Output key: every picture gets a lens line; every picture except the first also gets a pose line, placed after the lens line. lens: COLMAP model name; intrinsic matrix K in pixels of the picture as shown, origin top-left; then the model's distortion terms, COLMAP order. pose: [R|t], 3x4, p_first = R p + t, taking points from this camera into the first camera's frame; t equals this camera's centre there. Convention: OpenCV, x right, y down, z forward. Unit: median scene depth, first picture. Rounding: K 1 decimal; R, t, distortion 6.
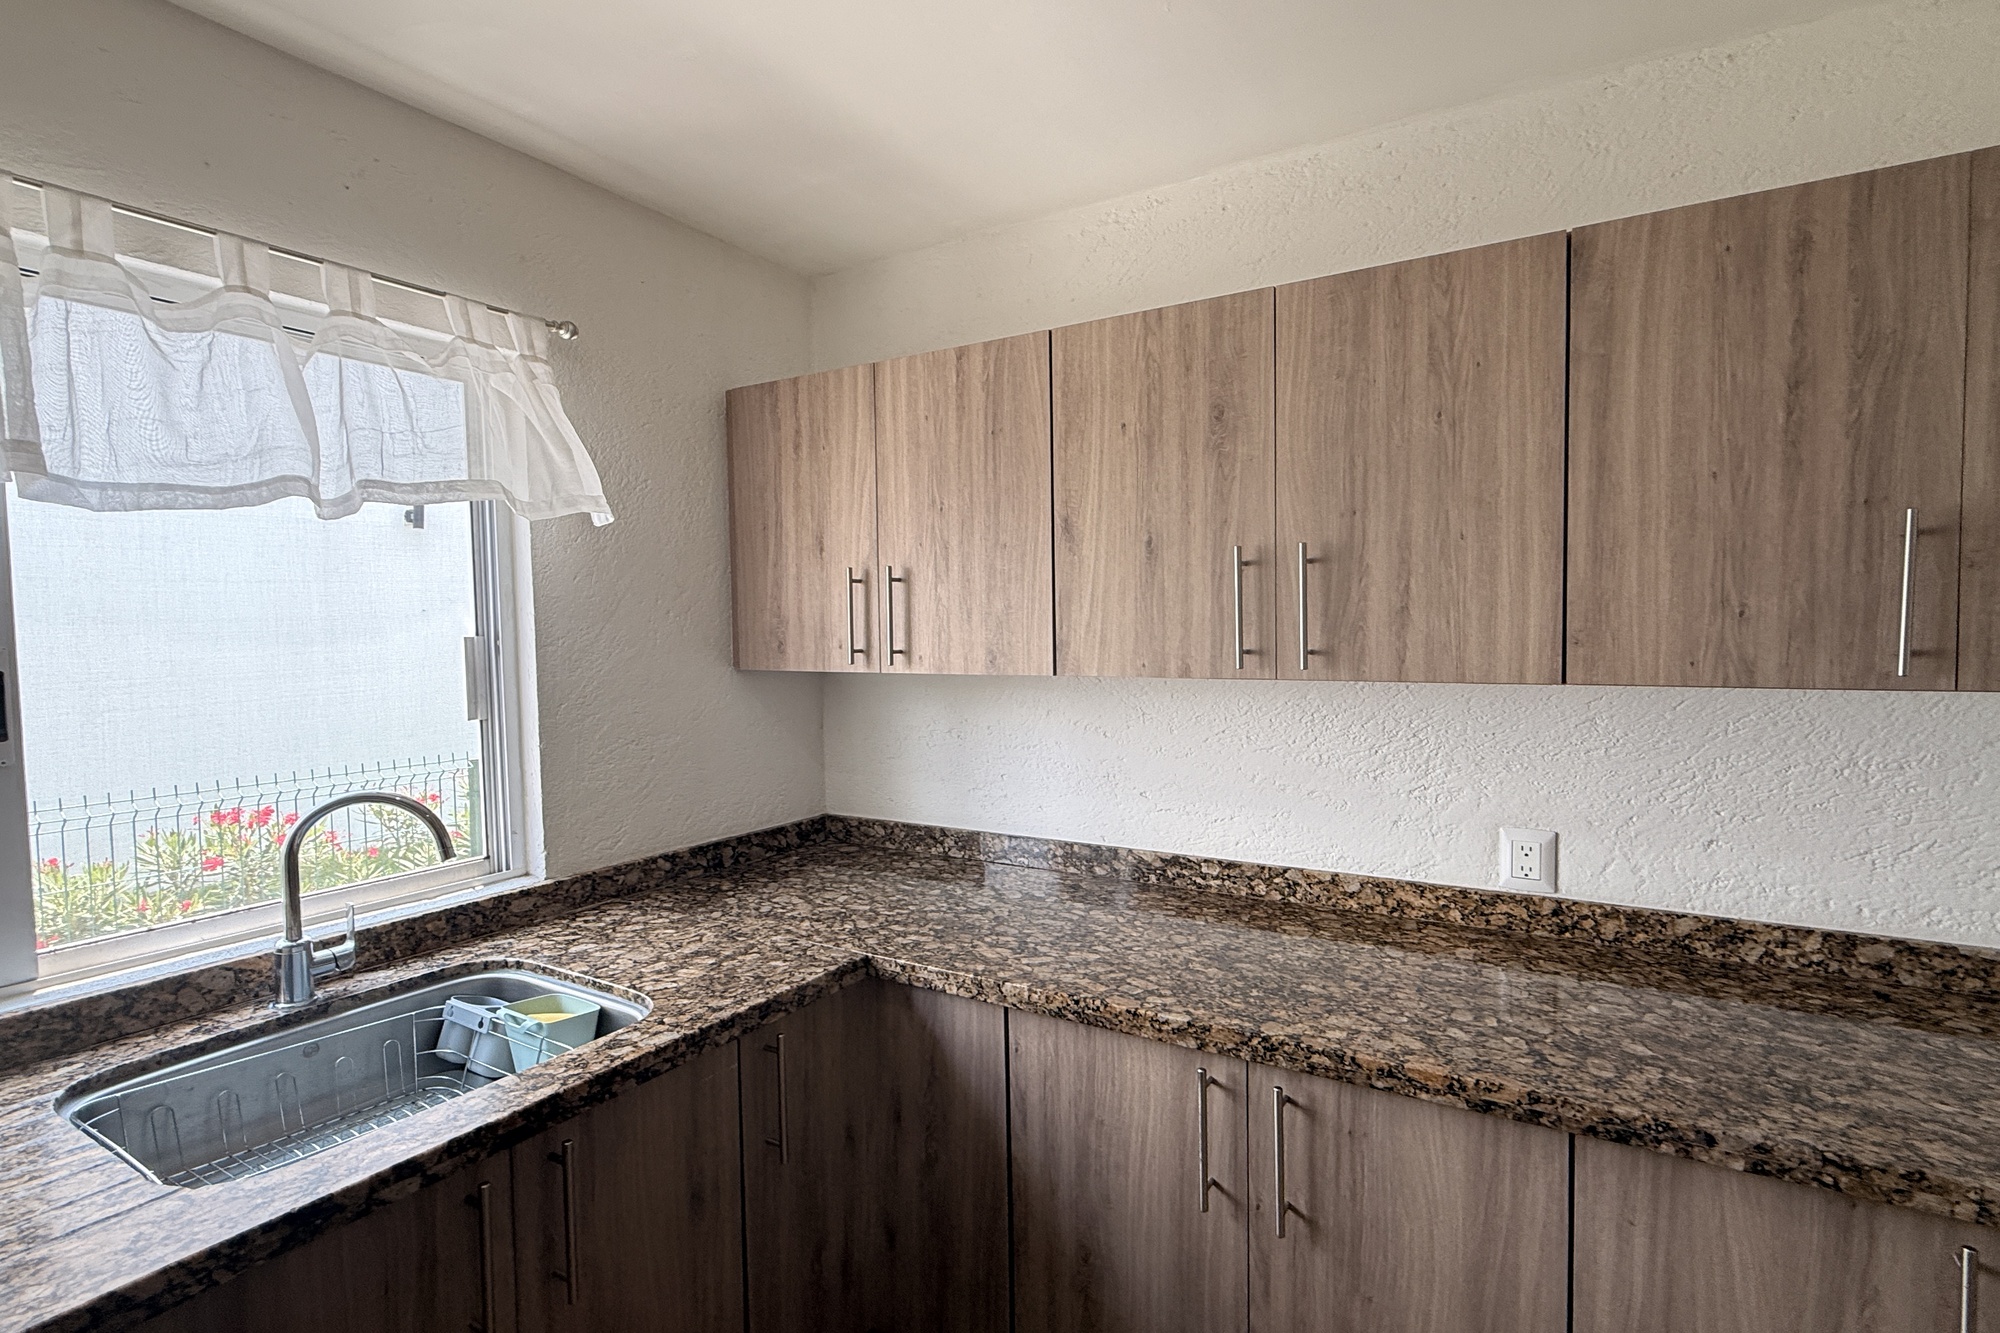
lens RADIAL K [[985.3, 0, 996.4], [0, 985.3, 668.8], [0, 0, 1]] dist [0.002824, -0.000549]
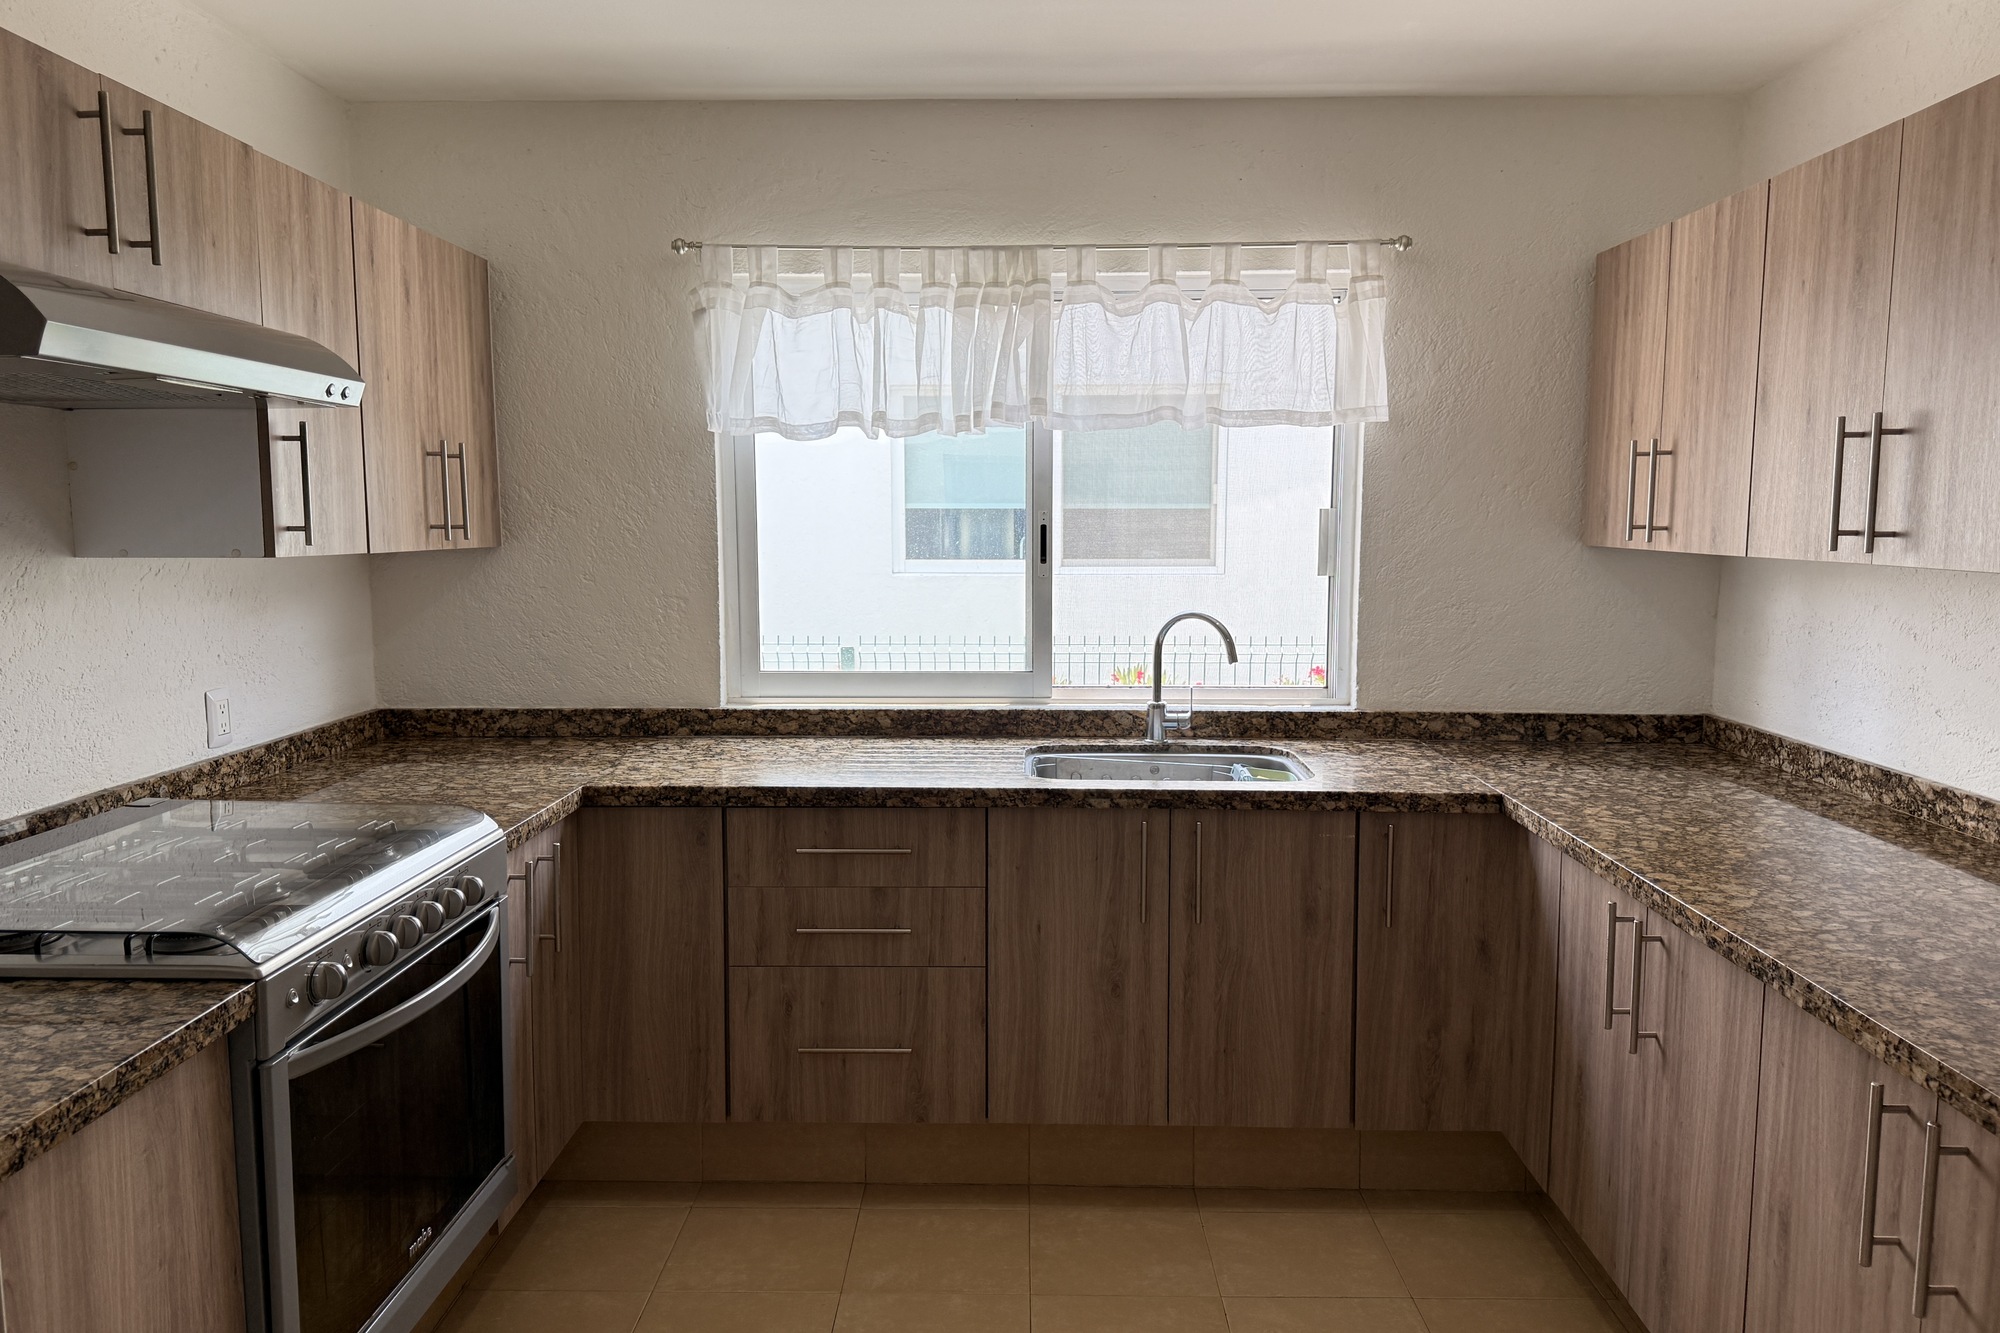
lens RADIAL K [[1513.1, 0, 1001.4], [0, 1513.1, 673.6], [0, 0, 1]] dist [0.008220, -0.001209]
pose [[0.511896, 0.103388, -0.852804, 0.902739], [-0.039447, 0.994513, 0.096889, 0.005893], [0.858141, -0.015957, 0.513165, -0.331547]]
